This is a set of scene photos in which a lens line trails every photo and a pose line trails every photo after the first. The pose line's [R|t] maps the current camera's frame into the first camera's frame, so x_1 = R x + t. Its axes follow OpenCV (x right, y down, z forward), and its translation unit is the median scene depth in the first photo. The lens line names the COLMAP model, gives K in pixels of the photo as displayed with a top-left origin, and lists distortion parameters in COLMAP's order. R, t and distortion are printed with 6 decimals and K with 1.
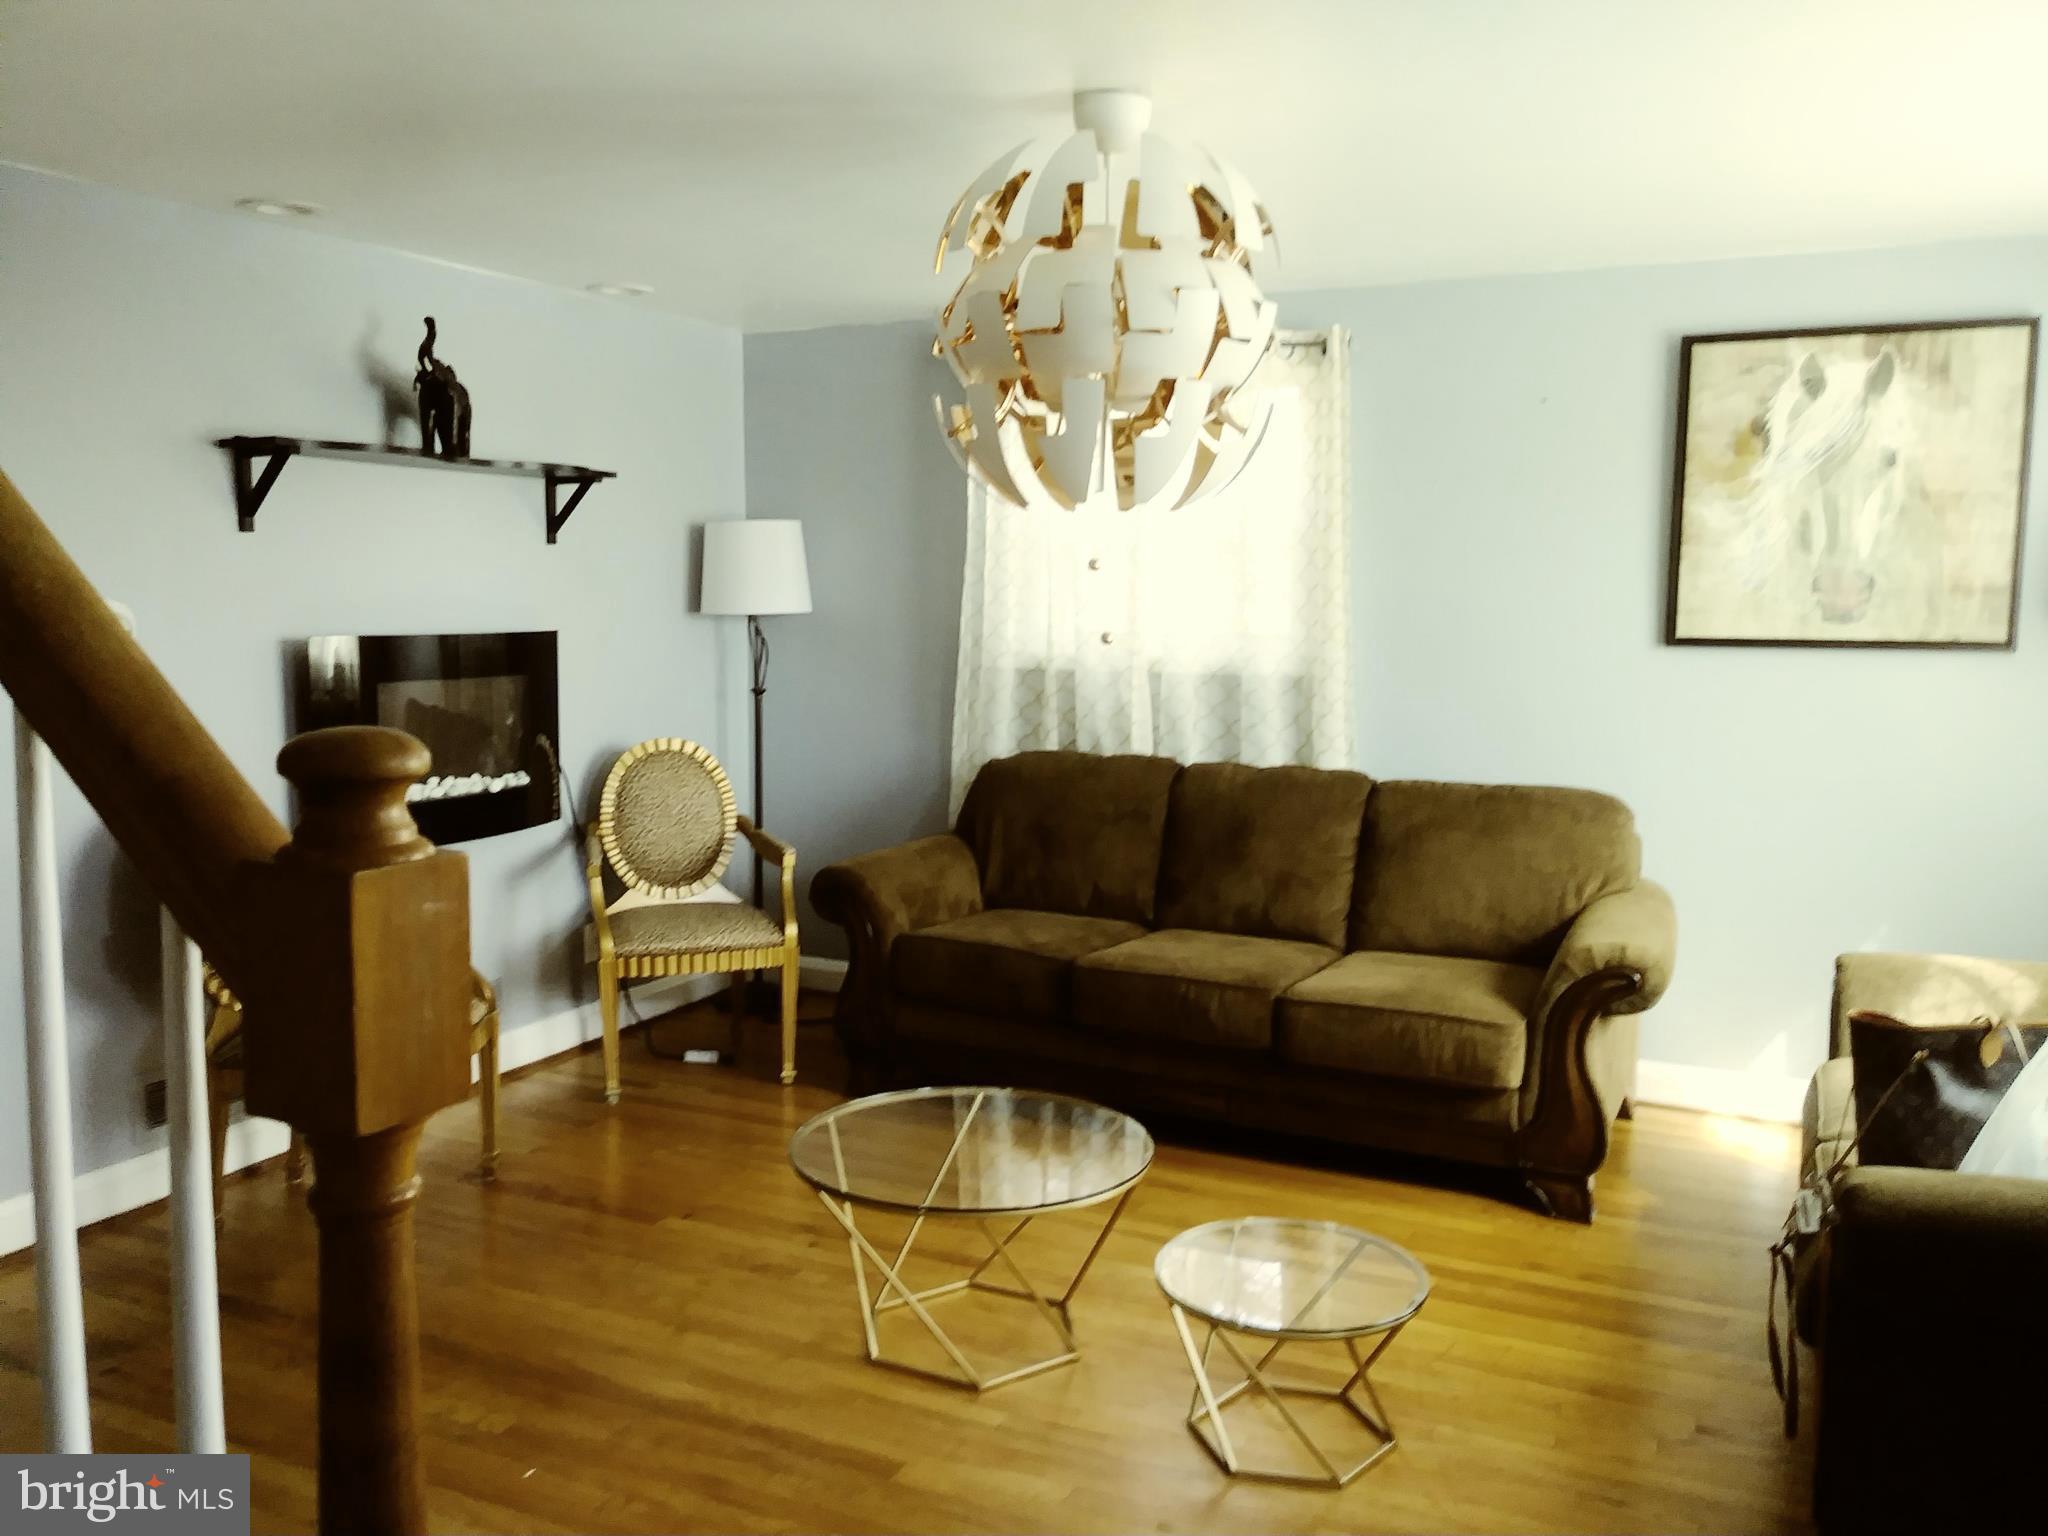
lens RADIAL K [[1661.7, 0, 1014.6], [0, 1661.7, 774.7], [0, 0, 1]] dist [0.026689, -0.048705]
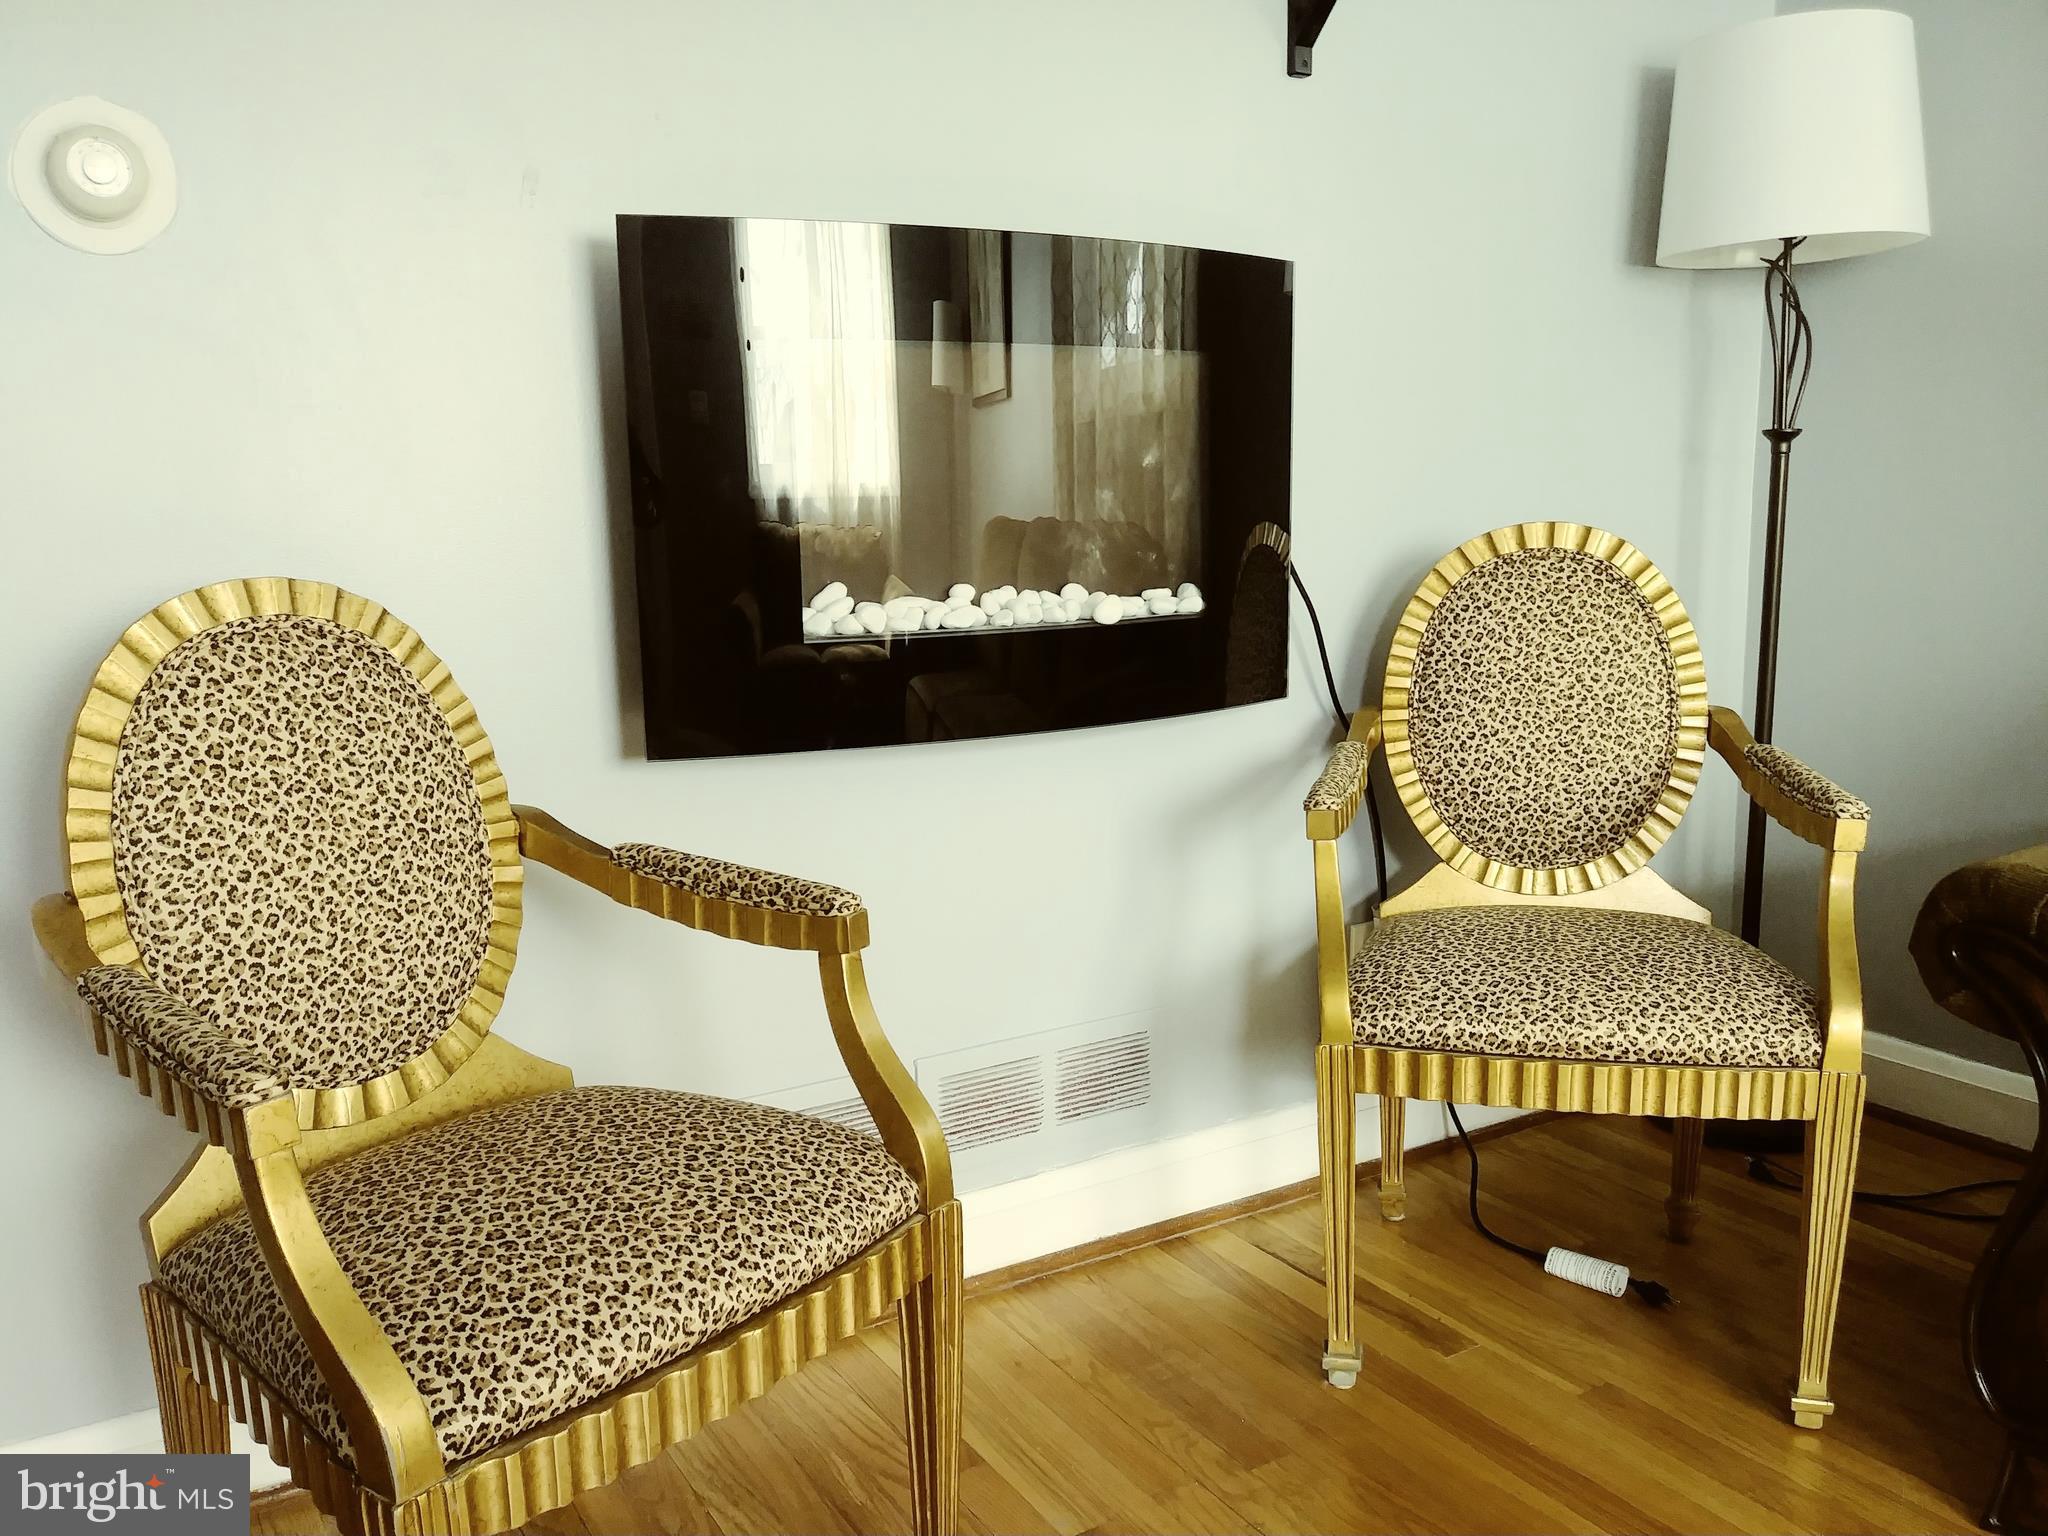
lens RADIAL K [[1637.7, 0, 985.0], [0, 1637.7, 799.2], [0, 0, 1]] dist [0.003302, -0.037160]
pose [[0.829279, 0.067342, -0.554762, -0.095931], [-0.030815, 0.996713, 0.074927, 0.023838], [0.557984, -0.045040, 0.828628, 0.603024]]
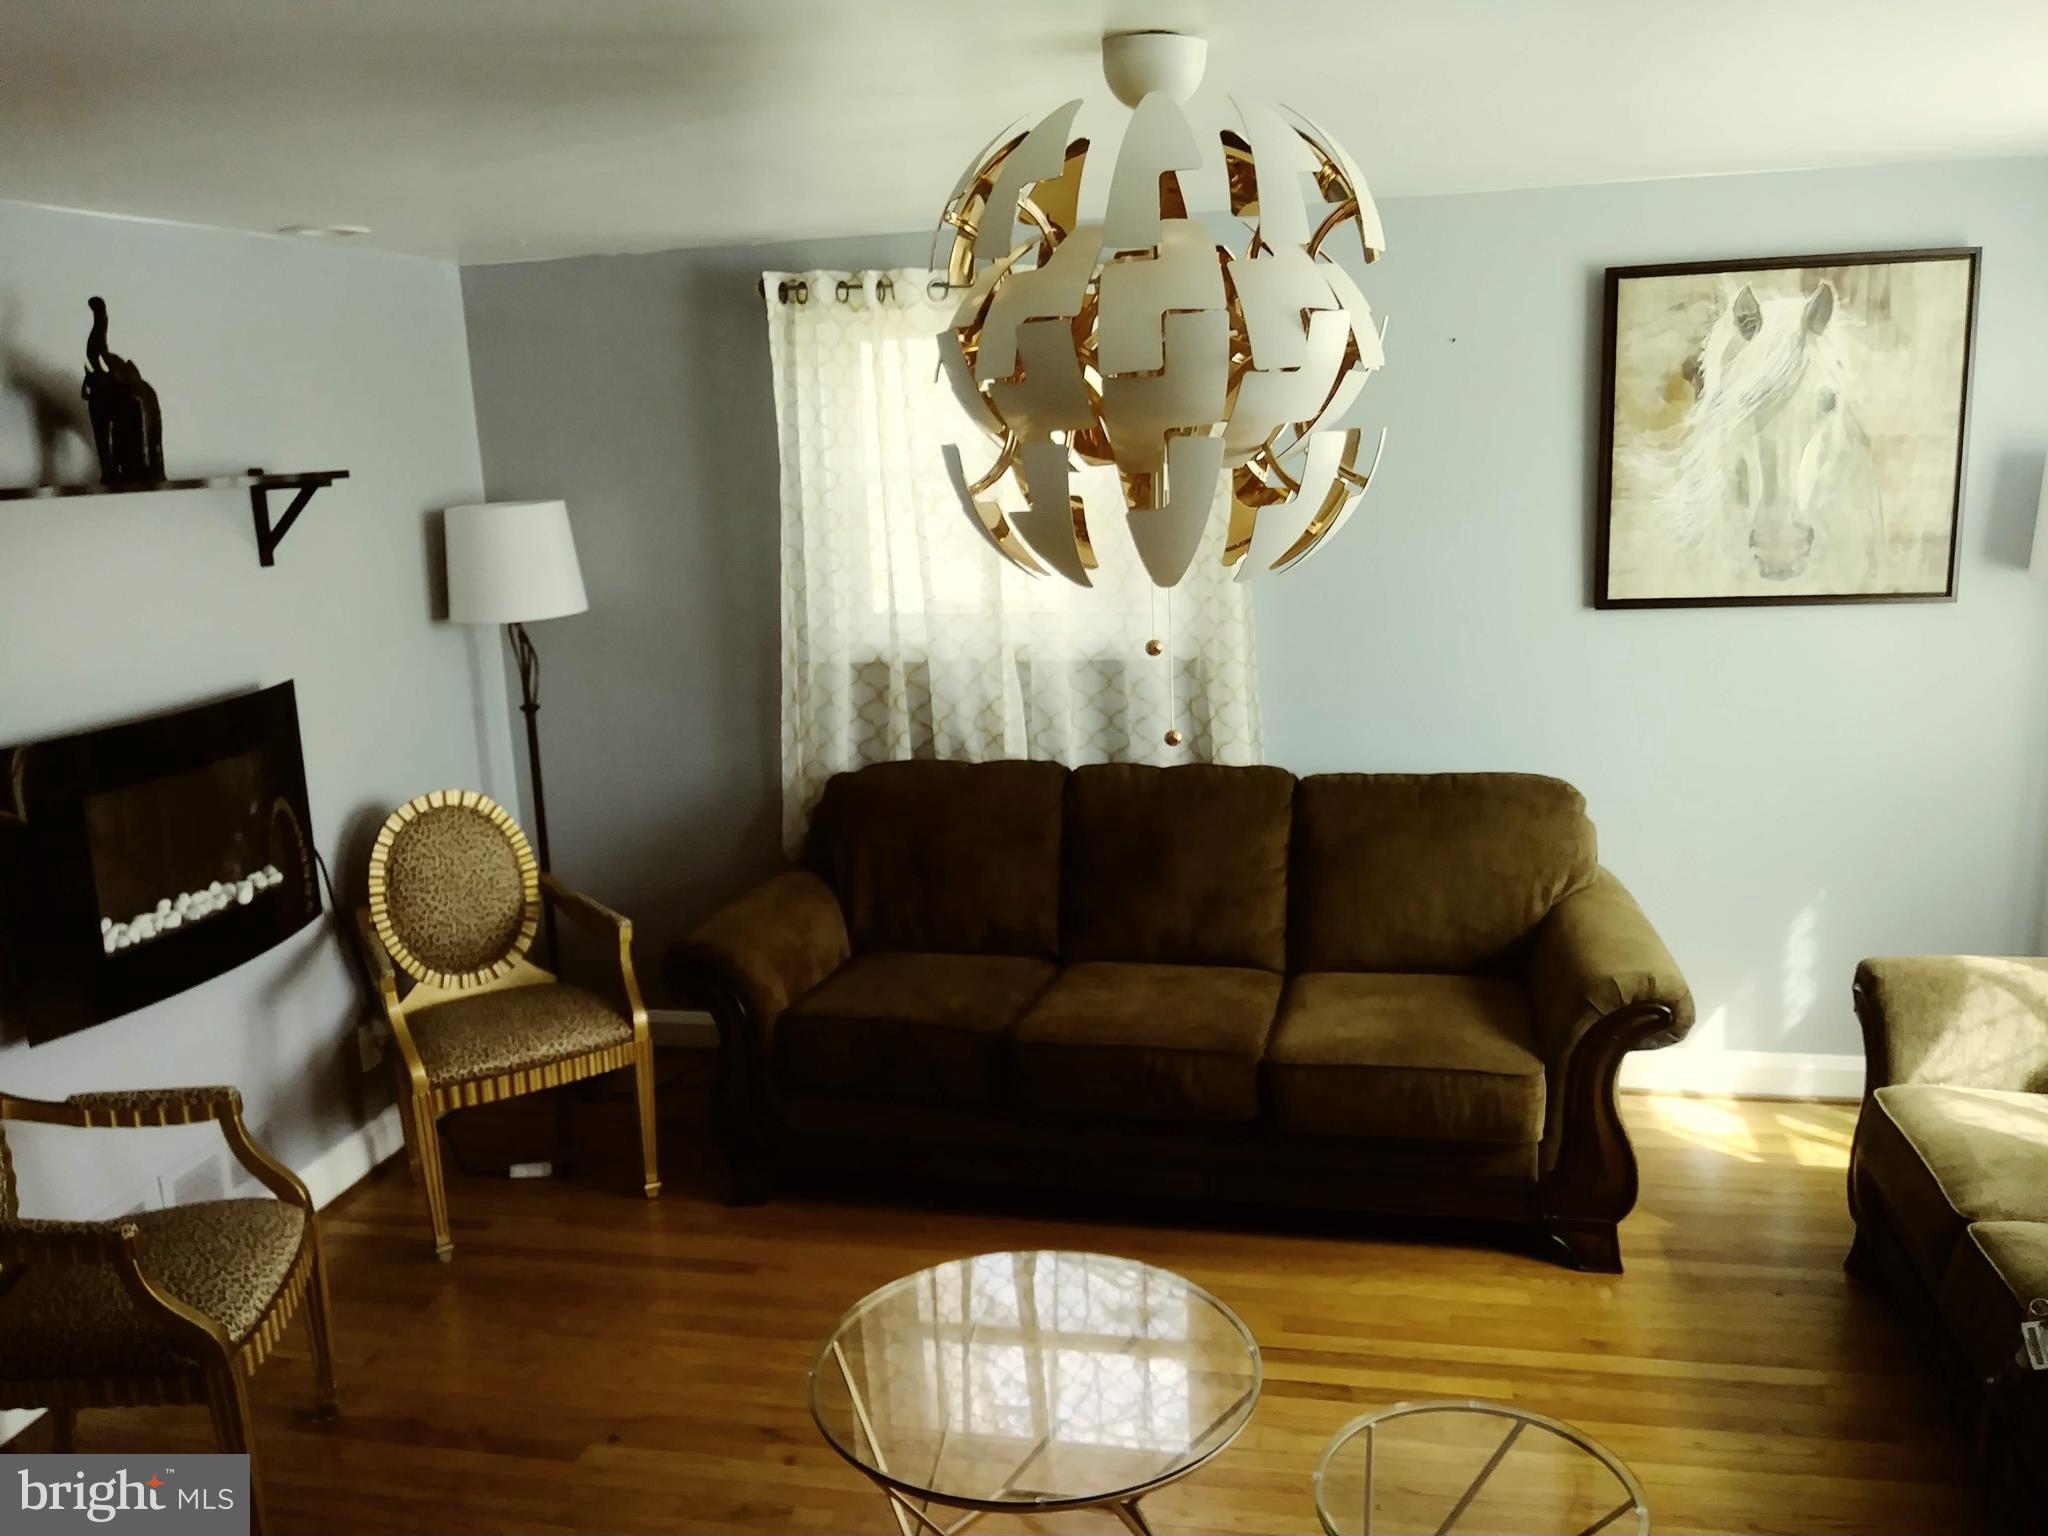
lens RADIAL K [[1679.1, 0, 1023.5], [0, 1679.1, 770.9], [0, 0, 1]] dist [0.003259, -0.015961]
pose [[0.970179, -0.096158, 0.222502, -0.122686], [0.076441, 0.992480, 0.095607, -0.094319], [-0.230022, -0.075748, 0.970233, 0.152668]]
